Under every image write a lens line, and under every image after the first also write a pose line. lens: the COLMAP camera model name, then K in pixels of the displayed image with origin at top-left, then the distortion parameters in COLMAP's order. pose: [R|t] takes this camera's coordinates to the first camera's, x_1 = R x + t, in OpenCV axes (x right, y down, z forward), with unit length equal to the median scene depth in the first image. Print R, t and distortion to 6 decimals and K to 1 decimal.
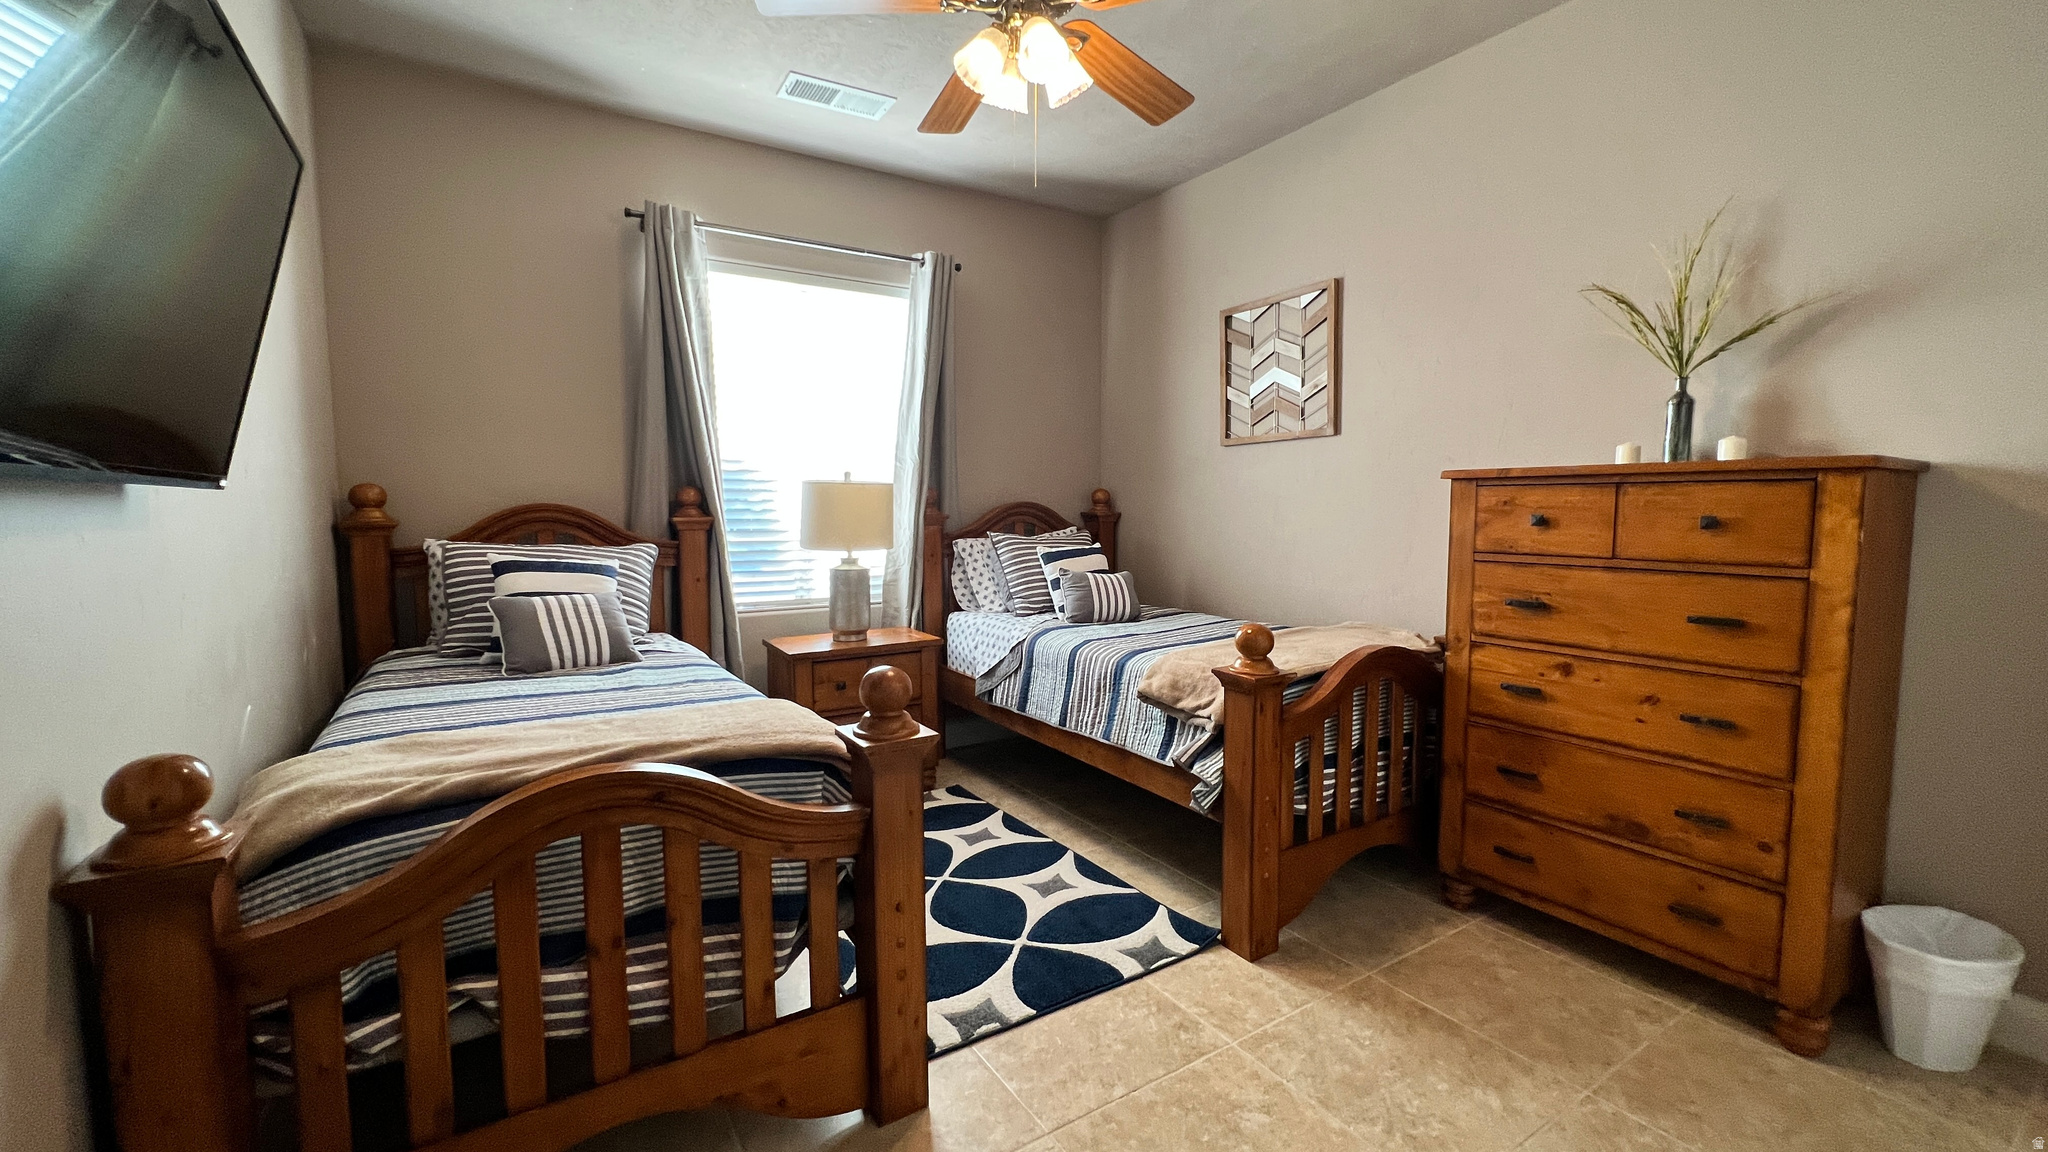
lens RADIAL K [[820.1, 0, 1023.5], [0, 820.1, 572.2], [0, 0, 1]] dist [0.000144, 0.000208]
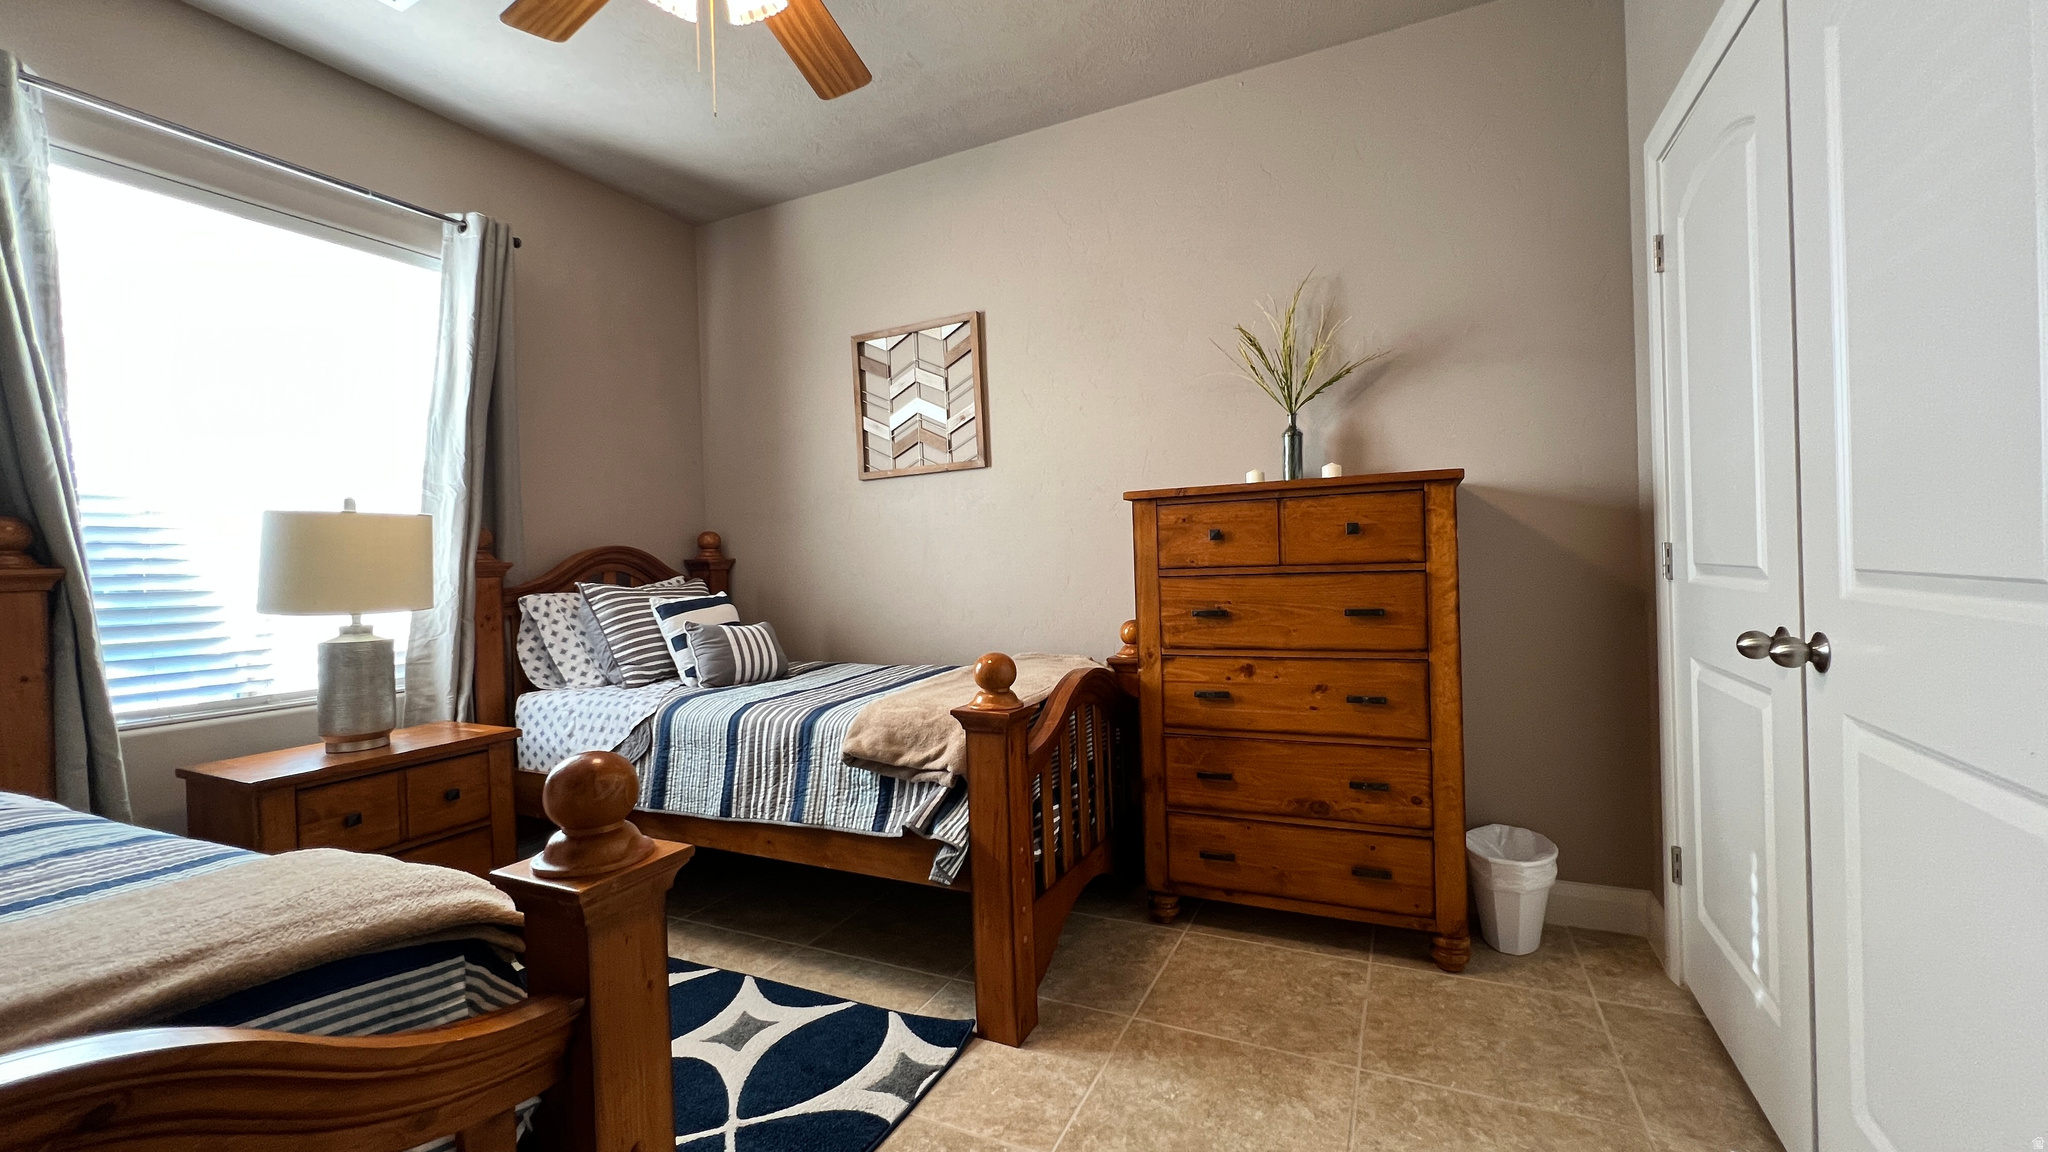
lens RADIAL K [[820.1, 0, 1021.2], [0, 820.1, 569.9], [0, 0, 1]] dist [0.000144, 0.000208]
pose [[0.850941, -0.030710, 0.524363, -0.147461], [0.074291, 0.995291, -0.062270, 0.029110], [-0.519981, 0.091943, 0.849215, 0.209673]]
